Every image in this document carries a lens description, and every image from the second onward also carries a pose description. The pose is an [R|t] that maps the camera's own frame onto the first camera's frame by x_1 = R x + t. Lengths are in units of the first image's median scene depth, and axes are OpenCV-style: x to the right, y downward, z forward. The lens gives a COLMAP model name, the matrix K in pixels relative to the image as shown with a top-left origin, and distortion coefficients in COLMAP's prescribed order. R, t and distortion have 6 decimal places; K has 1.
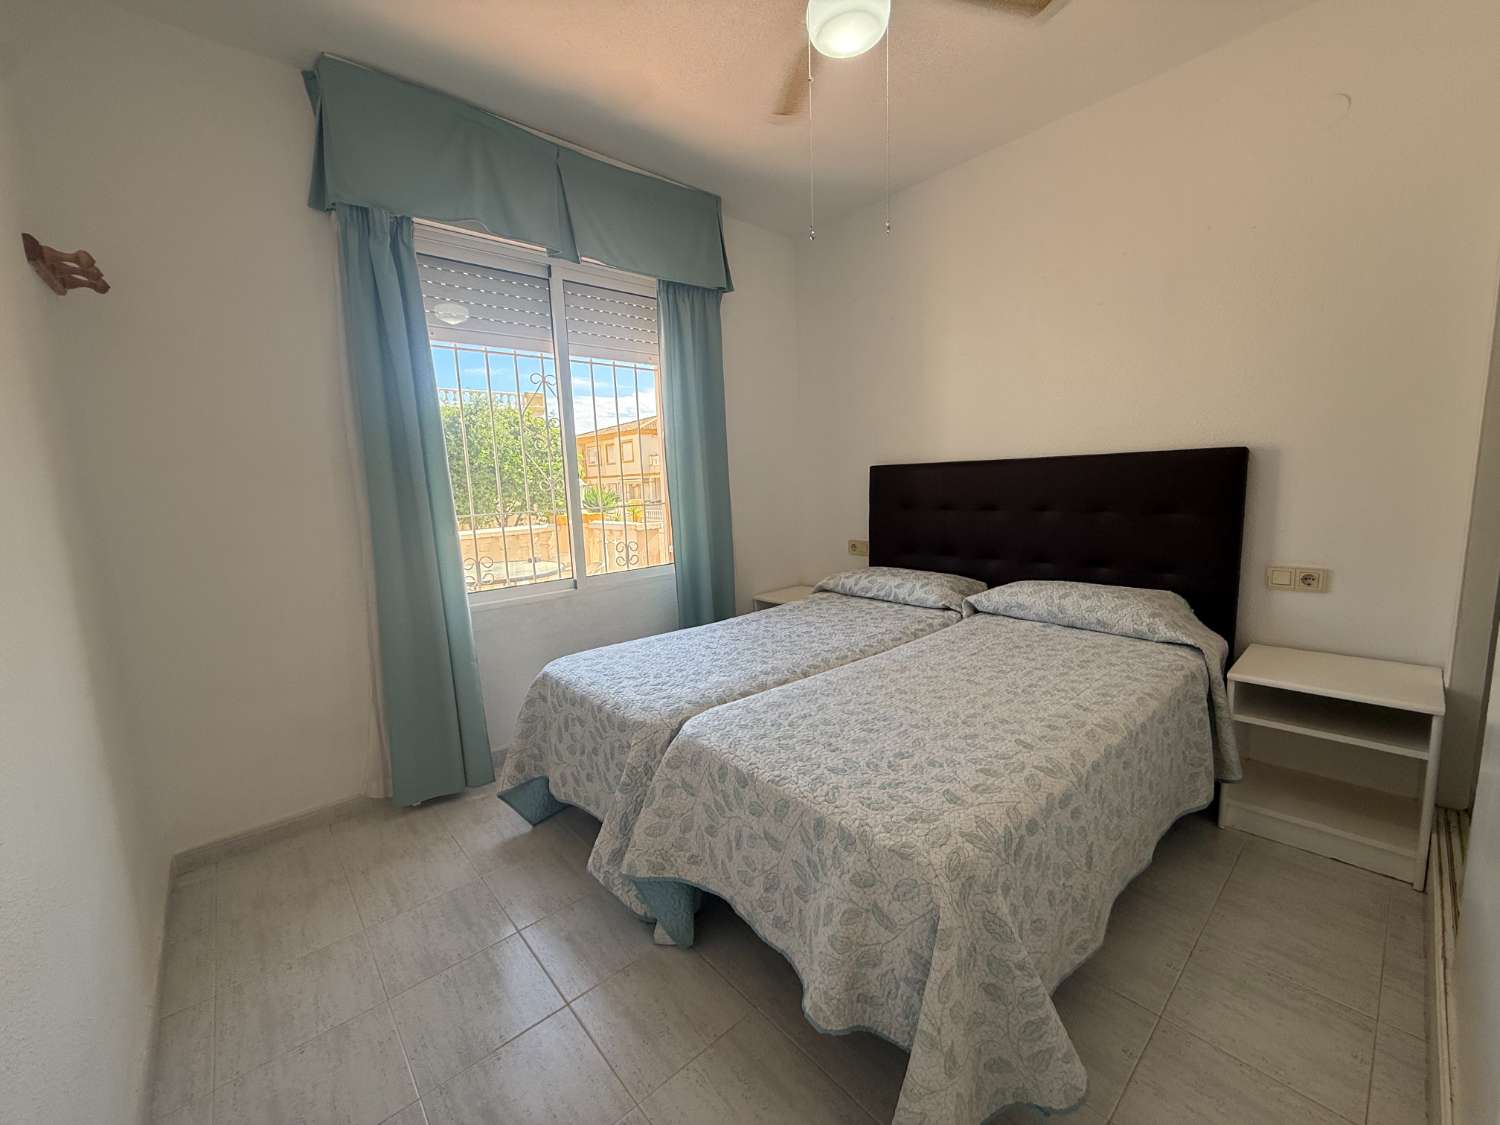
lens RADIAL K [[596.4, 0, 747.6], [0, 596.4, 560.8], [0, 0, 1]] dist [-0.000388, 0.000206]
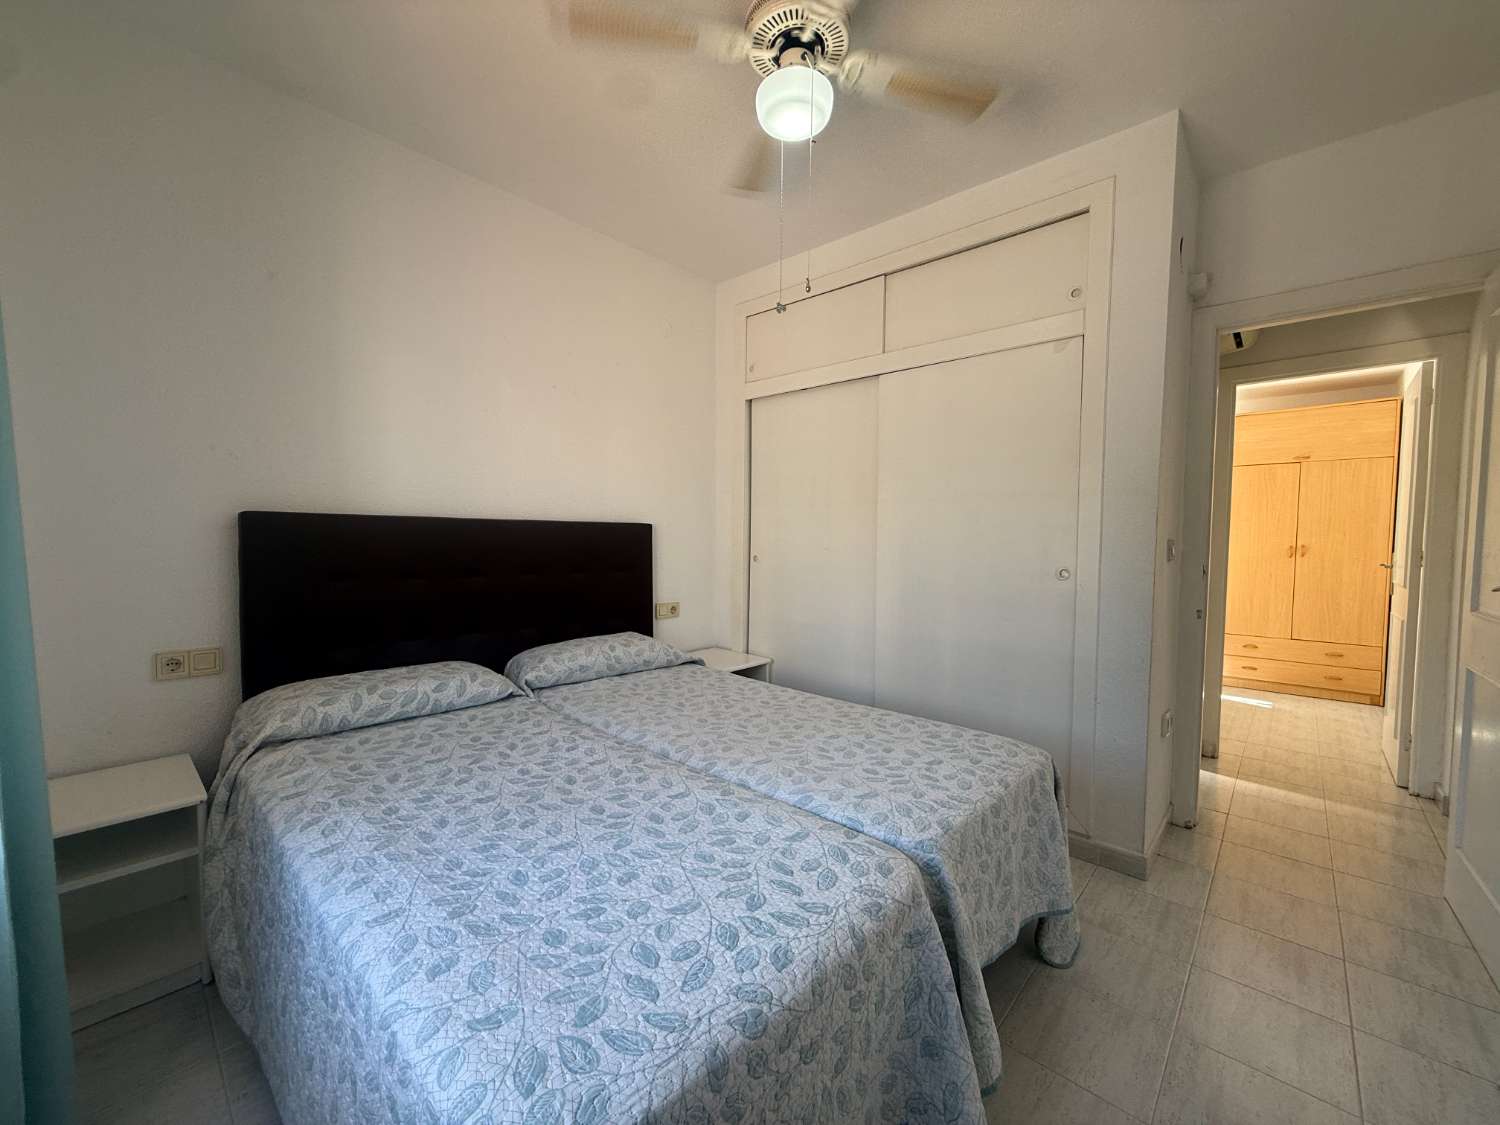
lens RADIAL K [[596.4, 0, 746.6], [0, 596.4, 564.4], [0, 0, 1]] dist [-0.000388, 0.000206]
pose [[-0.102777, -0.006405, 0.994684, -0.548948], [0.130350, 0.991269, 0.019852, -0.078692], [-0.986127, 0.131697, -0.101045, 0.805111]]
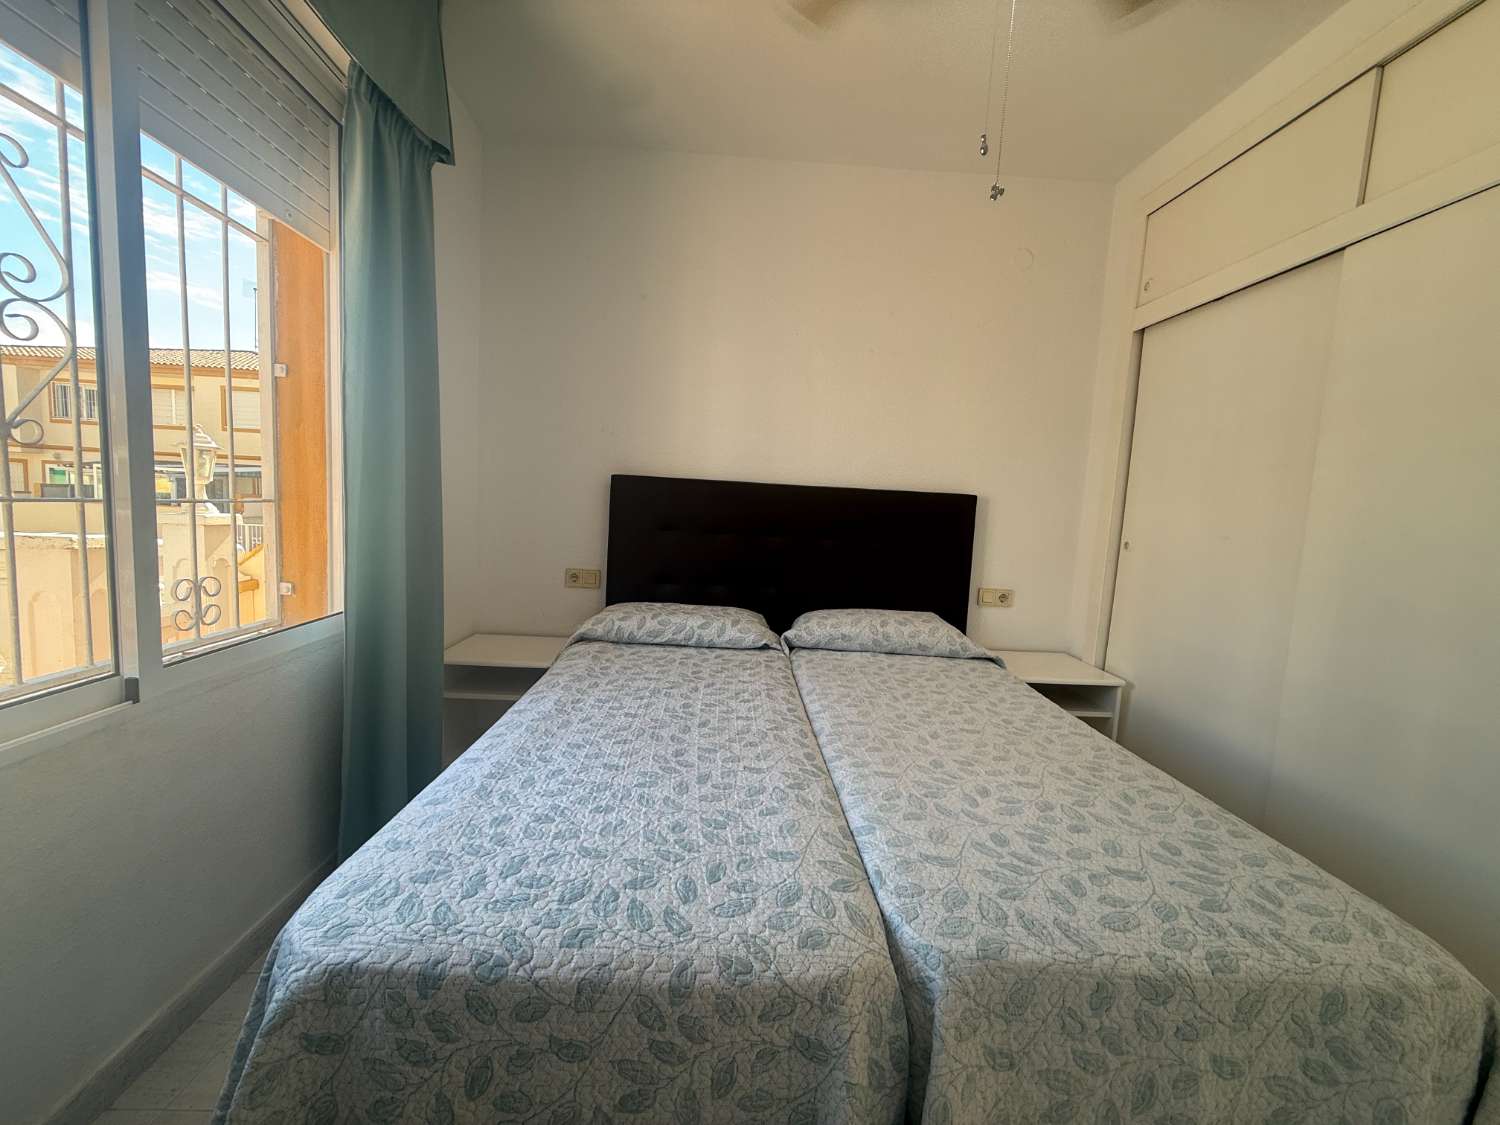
lens RADIAL K [[596.4, 0, 746.3], [0, 596.4, 563.6], [0, 0, 1]] dist [-0.000388, 0.000206]
pose [[0.634680, -0.004408, 0.772762, -0.392682], [0.026470, 0.999521, -0.016039, -0.032764], [-0.772321, 0.030635, 0.634493, 0.501064]]
